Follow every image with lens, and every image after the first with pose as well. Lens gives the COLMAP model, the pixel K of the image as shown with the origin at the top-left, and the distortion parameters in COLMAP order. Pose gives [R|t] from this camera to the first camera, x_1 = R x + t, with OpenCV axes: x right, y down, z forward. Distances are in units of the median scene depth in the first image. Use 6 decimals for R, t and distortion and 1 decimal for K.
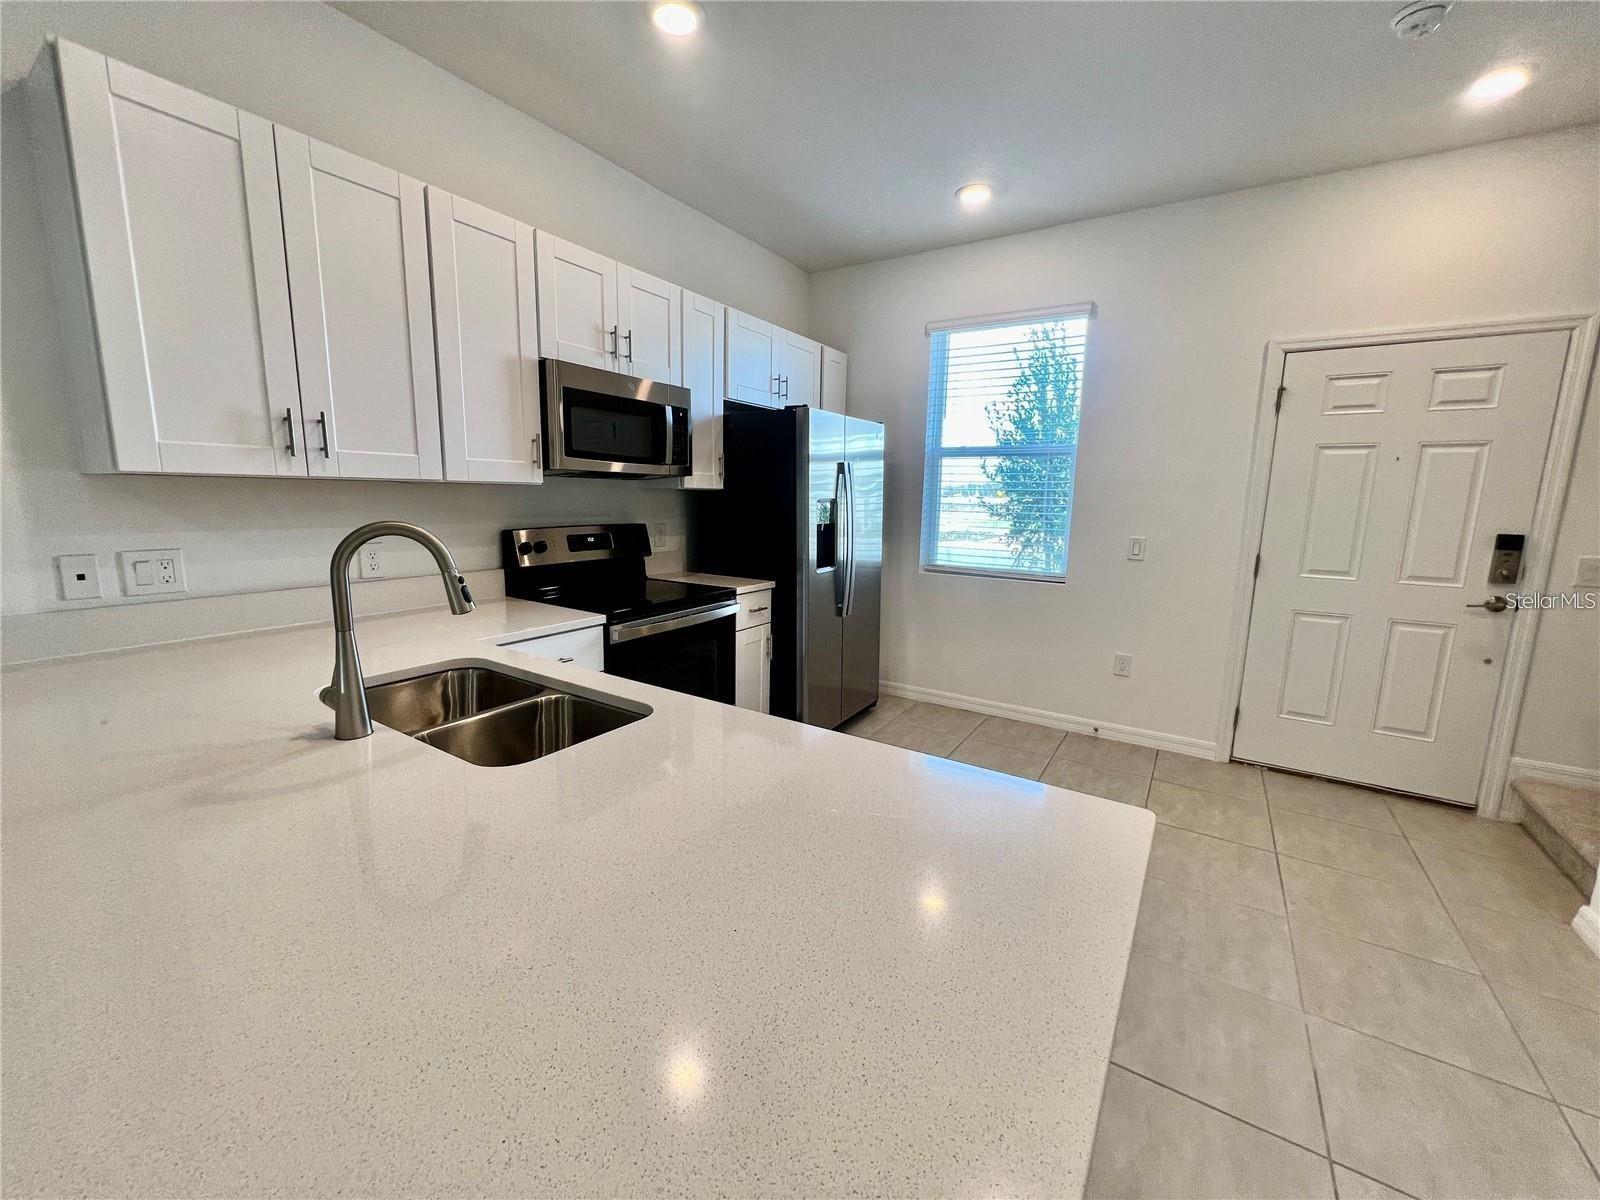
lens RADIAL K [[635.4, 0, 798.7], [0, 635.4, 599.6], [0, 0, 1]] dist [-0.002046, -0.000847]
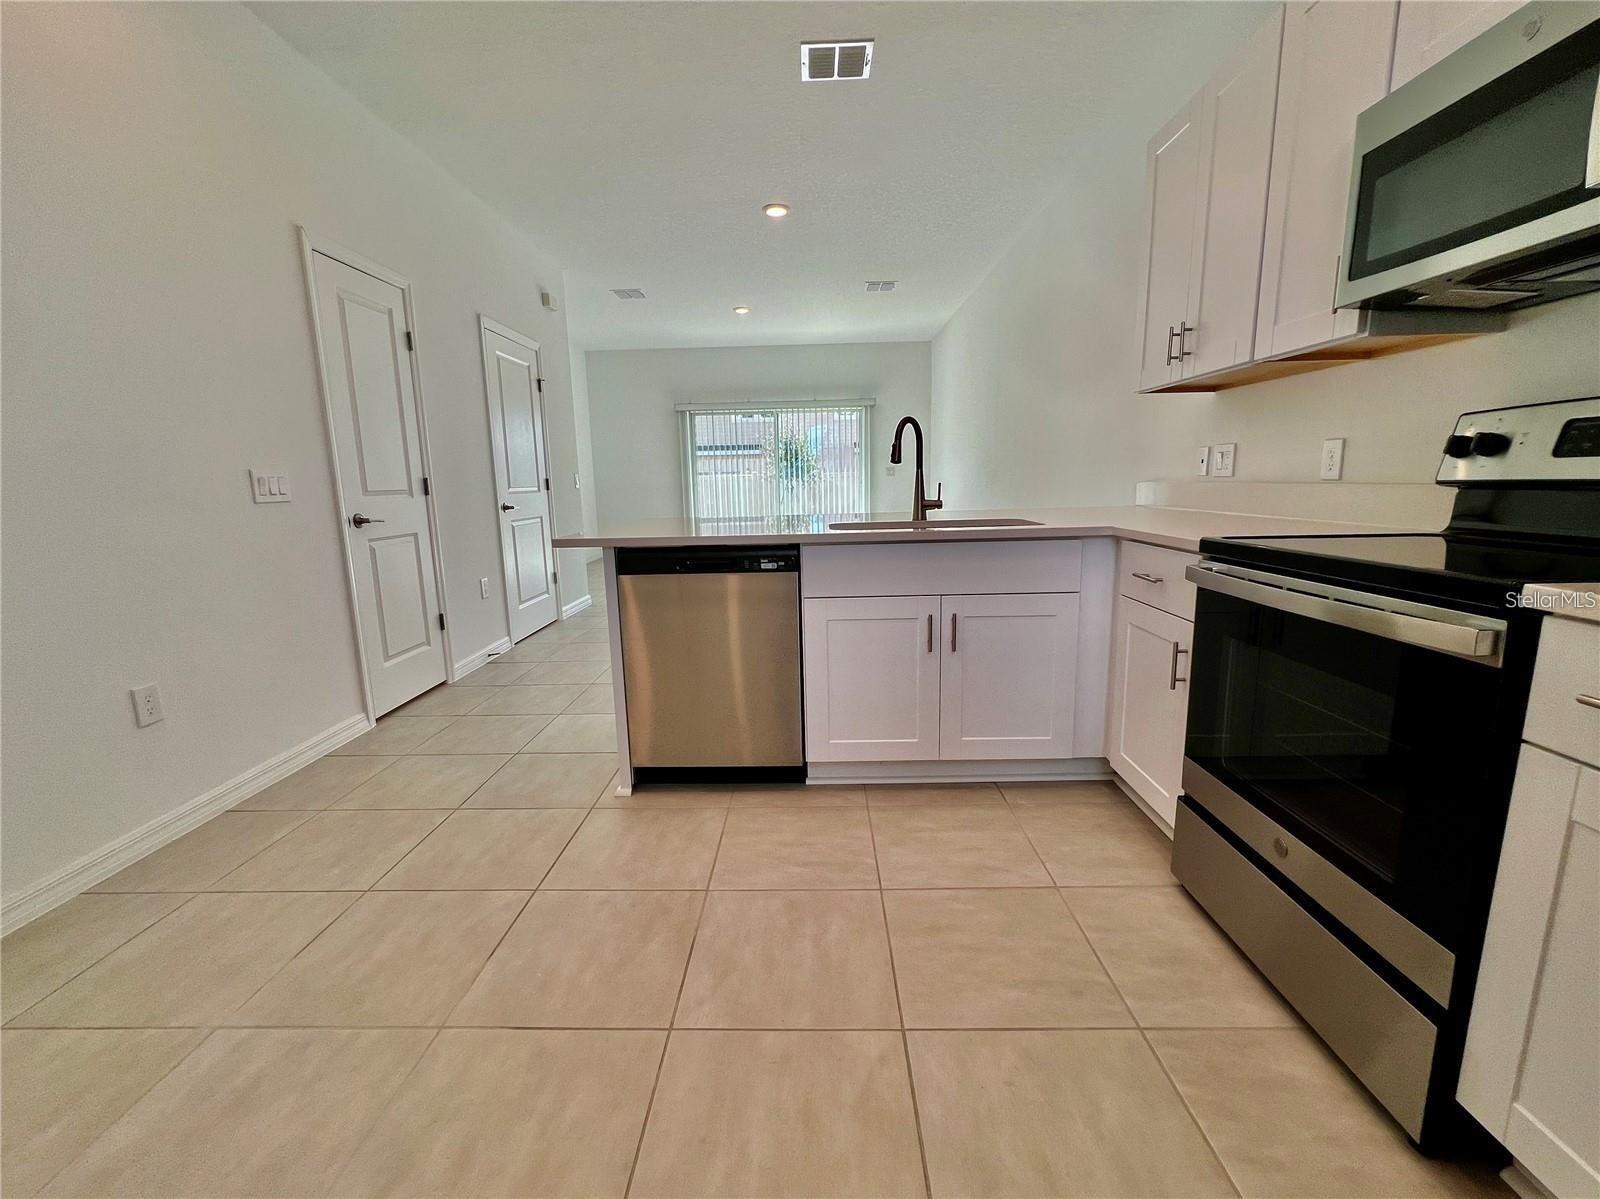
lens RADIAL K [[670.4, 0, 802.4], [0, 670.4, 597.2], [0, 0, 1]] dist [0.000162, 0.000243]
pose [[-0.853820, 0.089602, -0.512799, 0.355549], [-0.080905, 0.950265, 0.300749, -0.082205], [0.514243, 0.298274, -0.804106, 1.158409]]
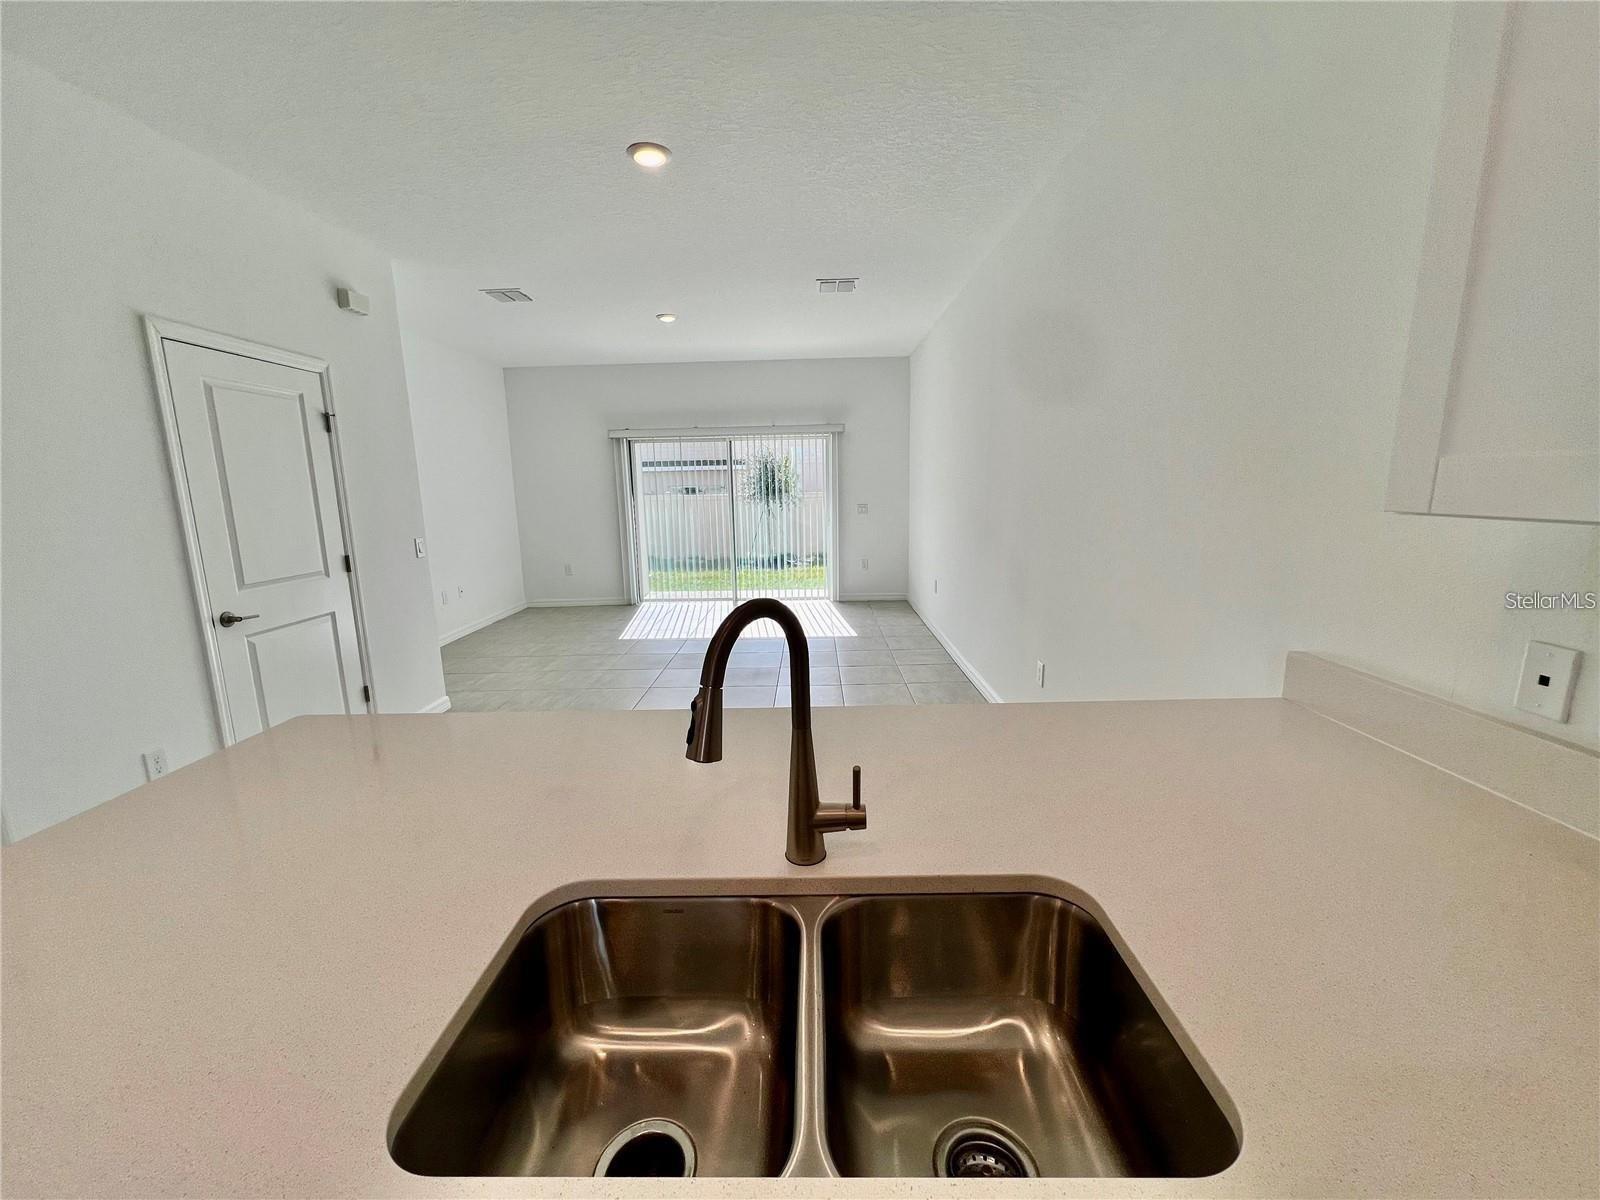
lens RADIAL K [[635.4, 0, 803.2], [0, 635.4, 599.4], [0, 0, 1]] dist [-0.002046, -0.000847]
pose [[-0.849853, 0.091782, -0.518966, -0.134932], [-0.082199, 0.949583, 0.302547, -0.142140], [0.520570, 0.299779, -0.799462, 0.659210]]
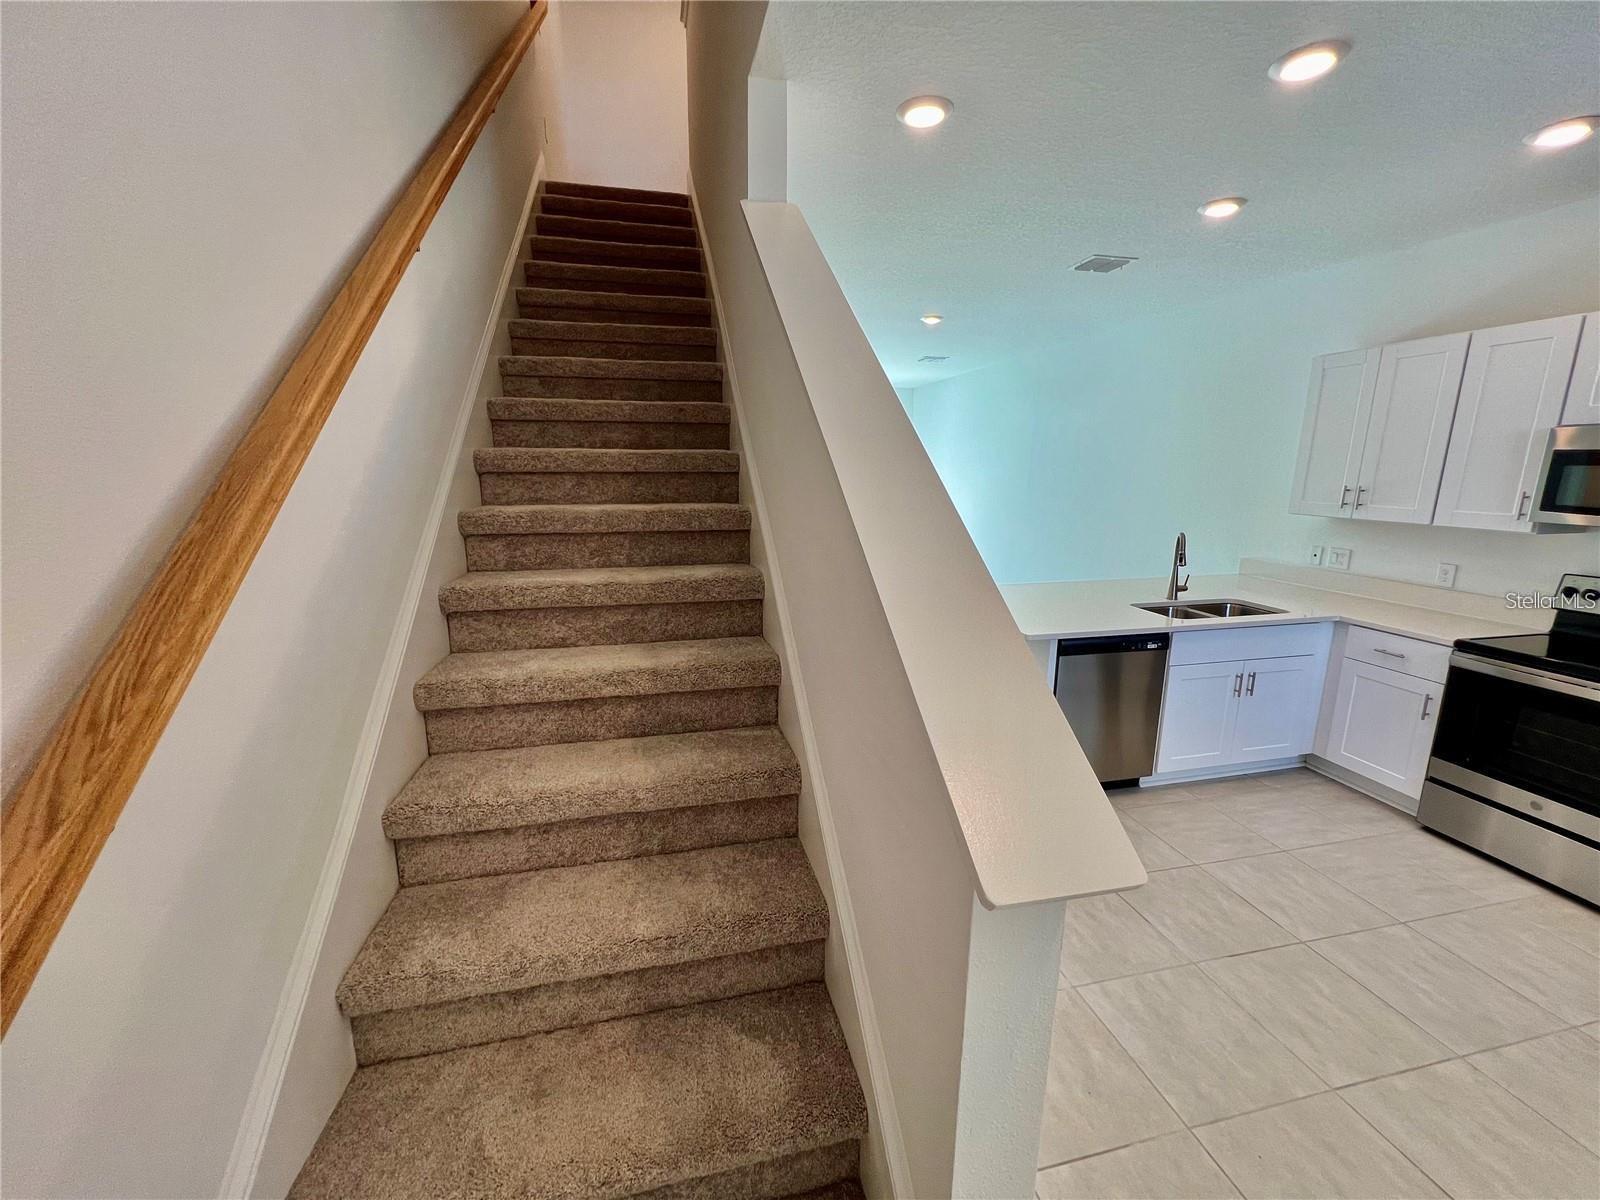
lens RADIAL K [[635.4, 0, 798.9], [0, 635.4, 599.3], [0, 0, 1]] dist [-0.002046, -0.000847]
pose [[-0.698920, 0.124849, -0.704219, 1.197410], [-0.137836, 0.942673, 0.303922, -0.207677], [0.701792, 0.309484, -0.641644, 0.738744]]
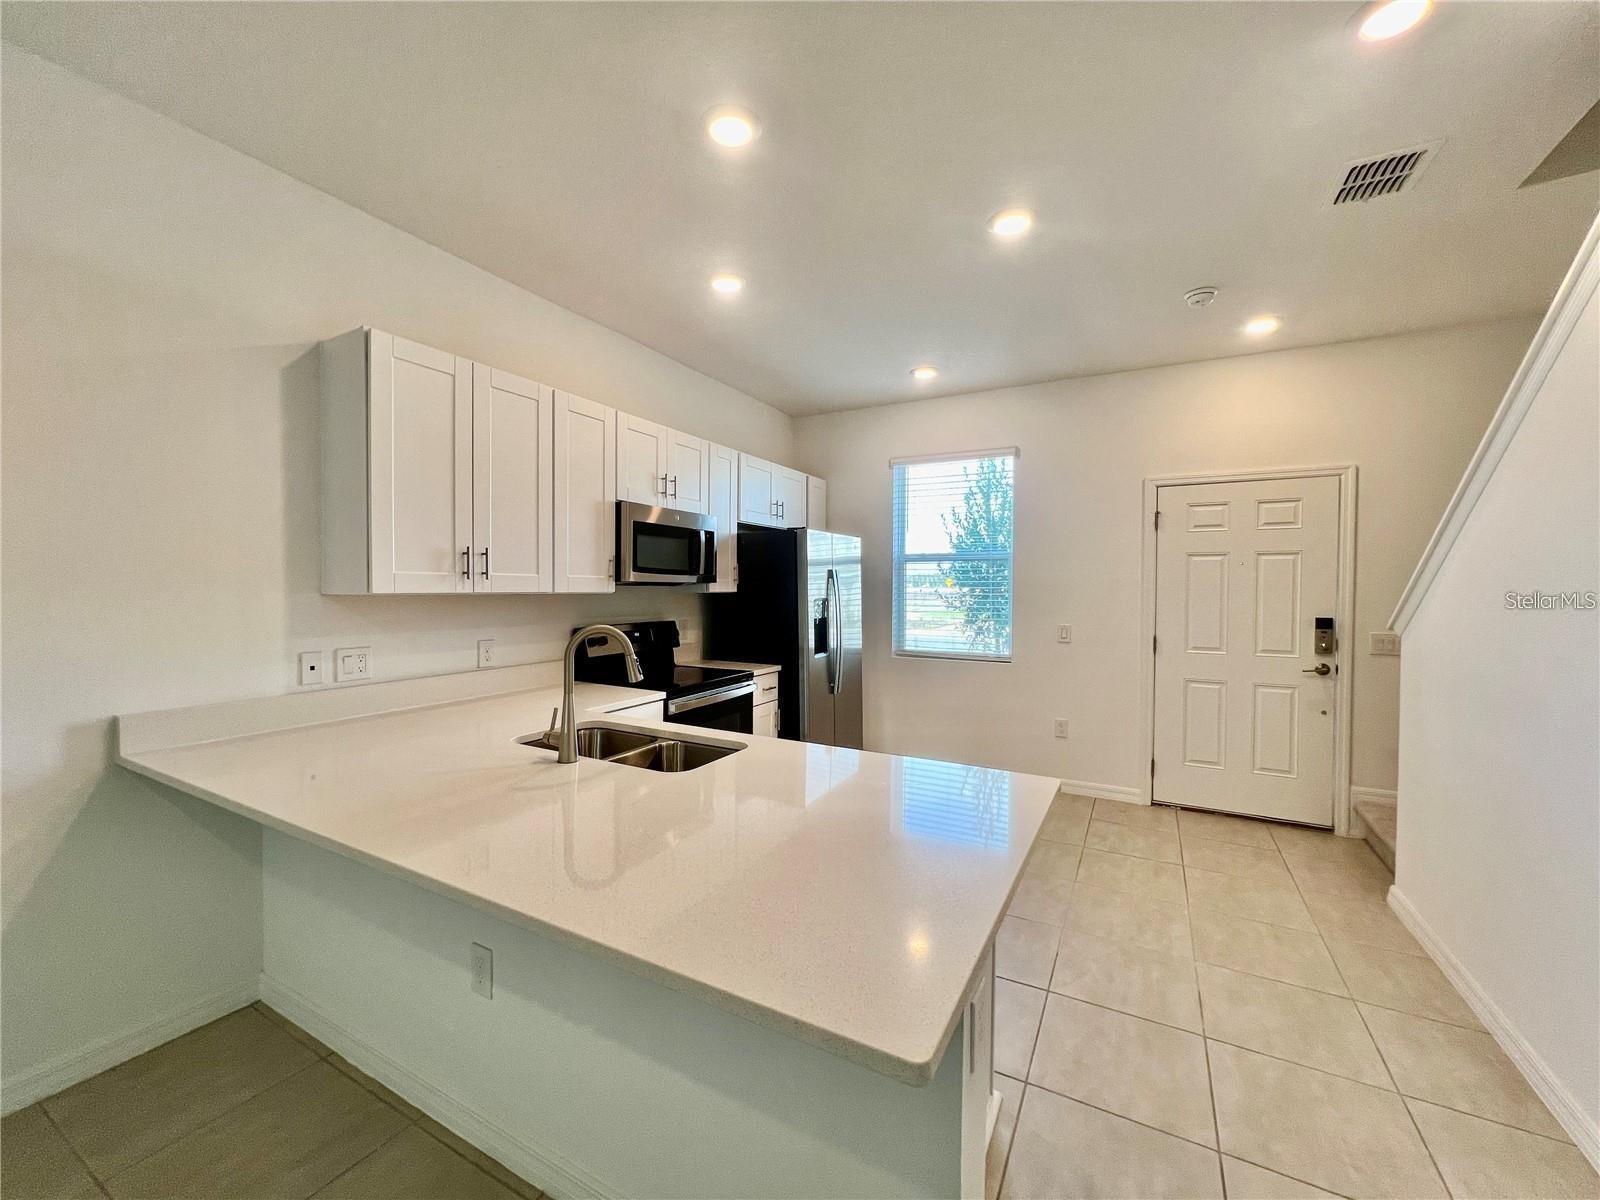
lens RADIAL K [[635.4, 0, 802.6], [0, 635.4, 598.4], [0, 0, 1]] dist [-0.002046, -0.000847]
pose [[0.997102, -0.014754, 0.074638, -0.100835], [0.025402, 0.989281, -0.143795, 0.023776], [-0.071716, 0.145275, 0.986789, -0.275369]]
